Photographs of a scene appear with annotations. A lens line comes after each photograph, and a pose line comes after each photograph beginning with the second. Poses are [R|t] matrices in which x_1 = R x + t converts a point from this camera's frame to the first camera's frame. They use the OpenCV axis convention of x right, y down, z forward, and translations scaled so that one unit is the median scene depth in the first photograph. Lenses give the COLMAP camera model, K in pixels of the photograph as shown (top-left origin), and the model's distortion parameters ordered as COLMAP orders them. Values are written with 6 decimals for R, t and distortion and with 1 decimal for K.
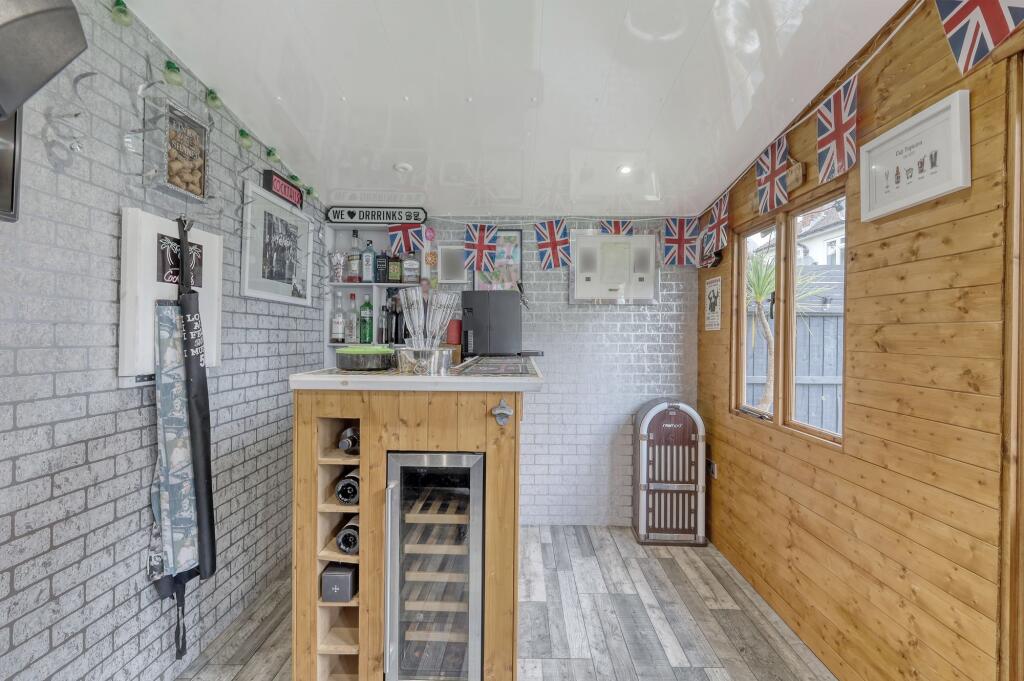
lens RADIAL K [[445.2, 0, 510.8], [0, 445.2, 339.0], [0, 0, 1]] dist [-0.001512, 0.001335]
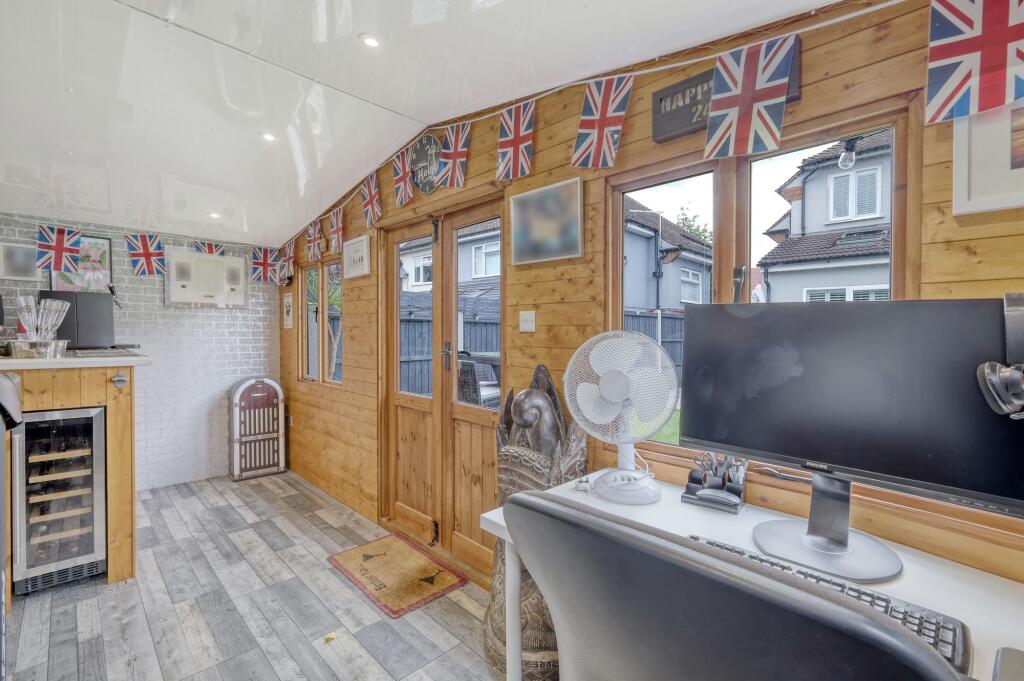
lens RADIAL K [[445.2, 0, 525.2], [0, 445.2, 348.6], [0, 0, 1]] dist [-0.001512, 0.001335]
pose [[0.679519, -0.022996, 0.733298, -0.097946], [-0.000176, 0.999504, 0.031507, 0.000930], [-0.733658, -0.021539, 0.679177, -0.571929]]
